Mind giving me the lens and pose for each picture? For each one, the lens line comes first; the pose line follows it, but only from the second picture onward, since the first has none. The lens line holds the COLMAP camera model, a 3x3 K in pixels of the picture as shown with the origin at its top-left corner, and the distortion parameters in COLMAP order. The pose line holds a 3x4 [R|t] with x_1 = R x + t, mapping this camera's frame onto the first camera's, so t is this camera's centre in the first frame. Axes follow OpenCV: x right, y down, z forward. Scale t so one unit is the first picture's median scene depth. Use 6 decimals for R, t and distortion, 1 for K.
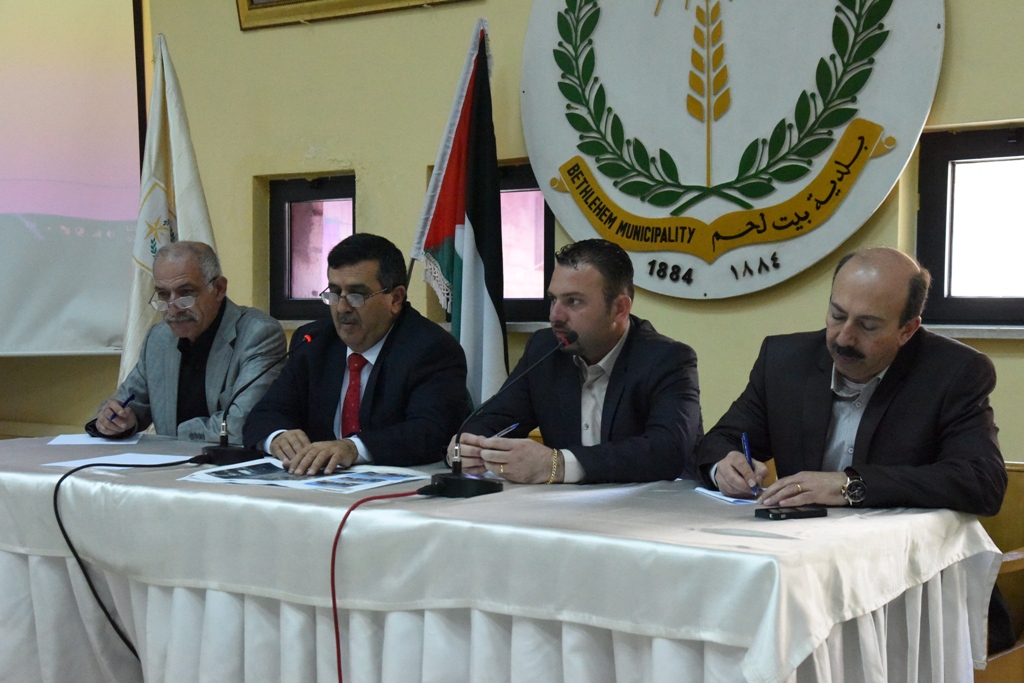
lens RADIAL K [[1472.9, 0, 511.9], [0, 1472.9, 342.4], [0, 0, 1]] dist [0.049314, 0.000000]
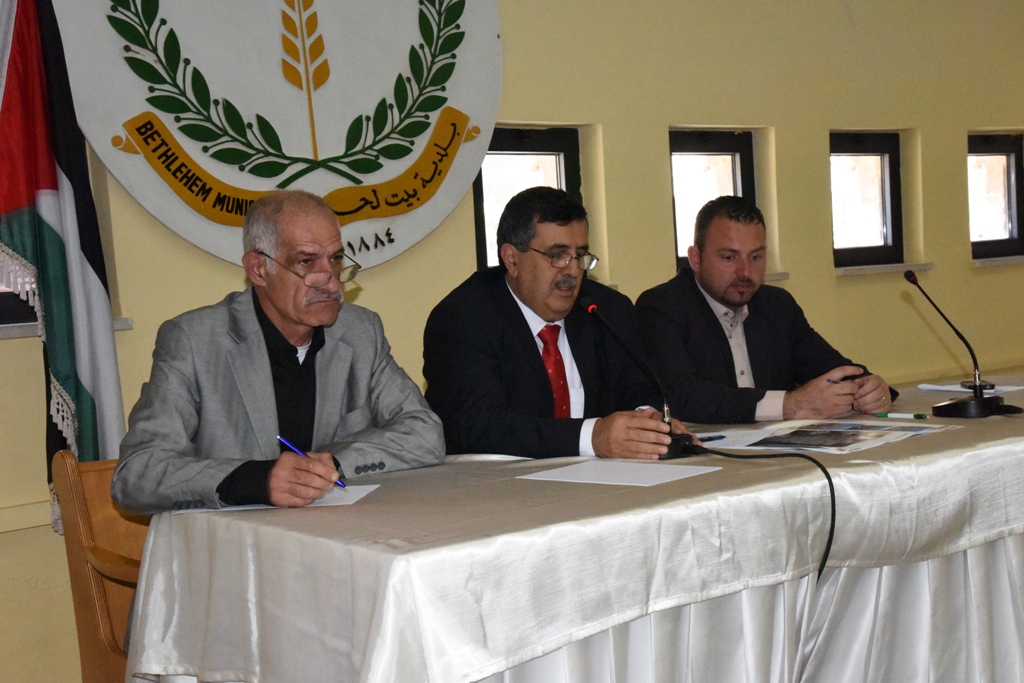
lens RADIAL K [[1404.9, 0, 512.1], [0, 1404.9, 342.0], [0, 0, 1]] dist [-0.020583, 0.000000]
pose [[0.182587, -0.086873, 0.979344, -0.750847], [0.060564, 0.995191, 0.076987, -0.050744], [-0.981323, 0.045257, 0.186970, 0.717480]]
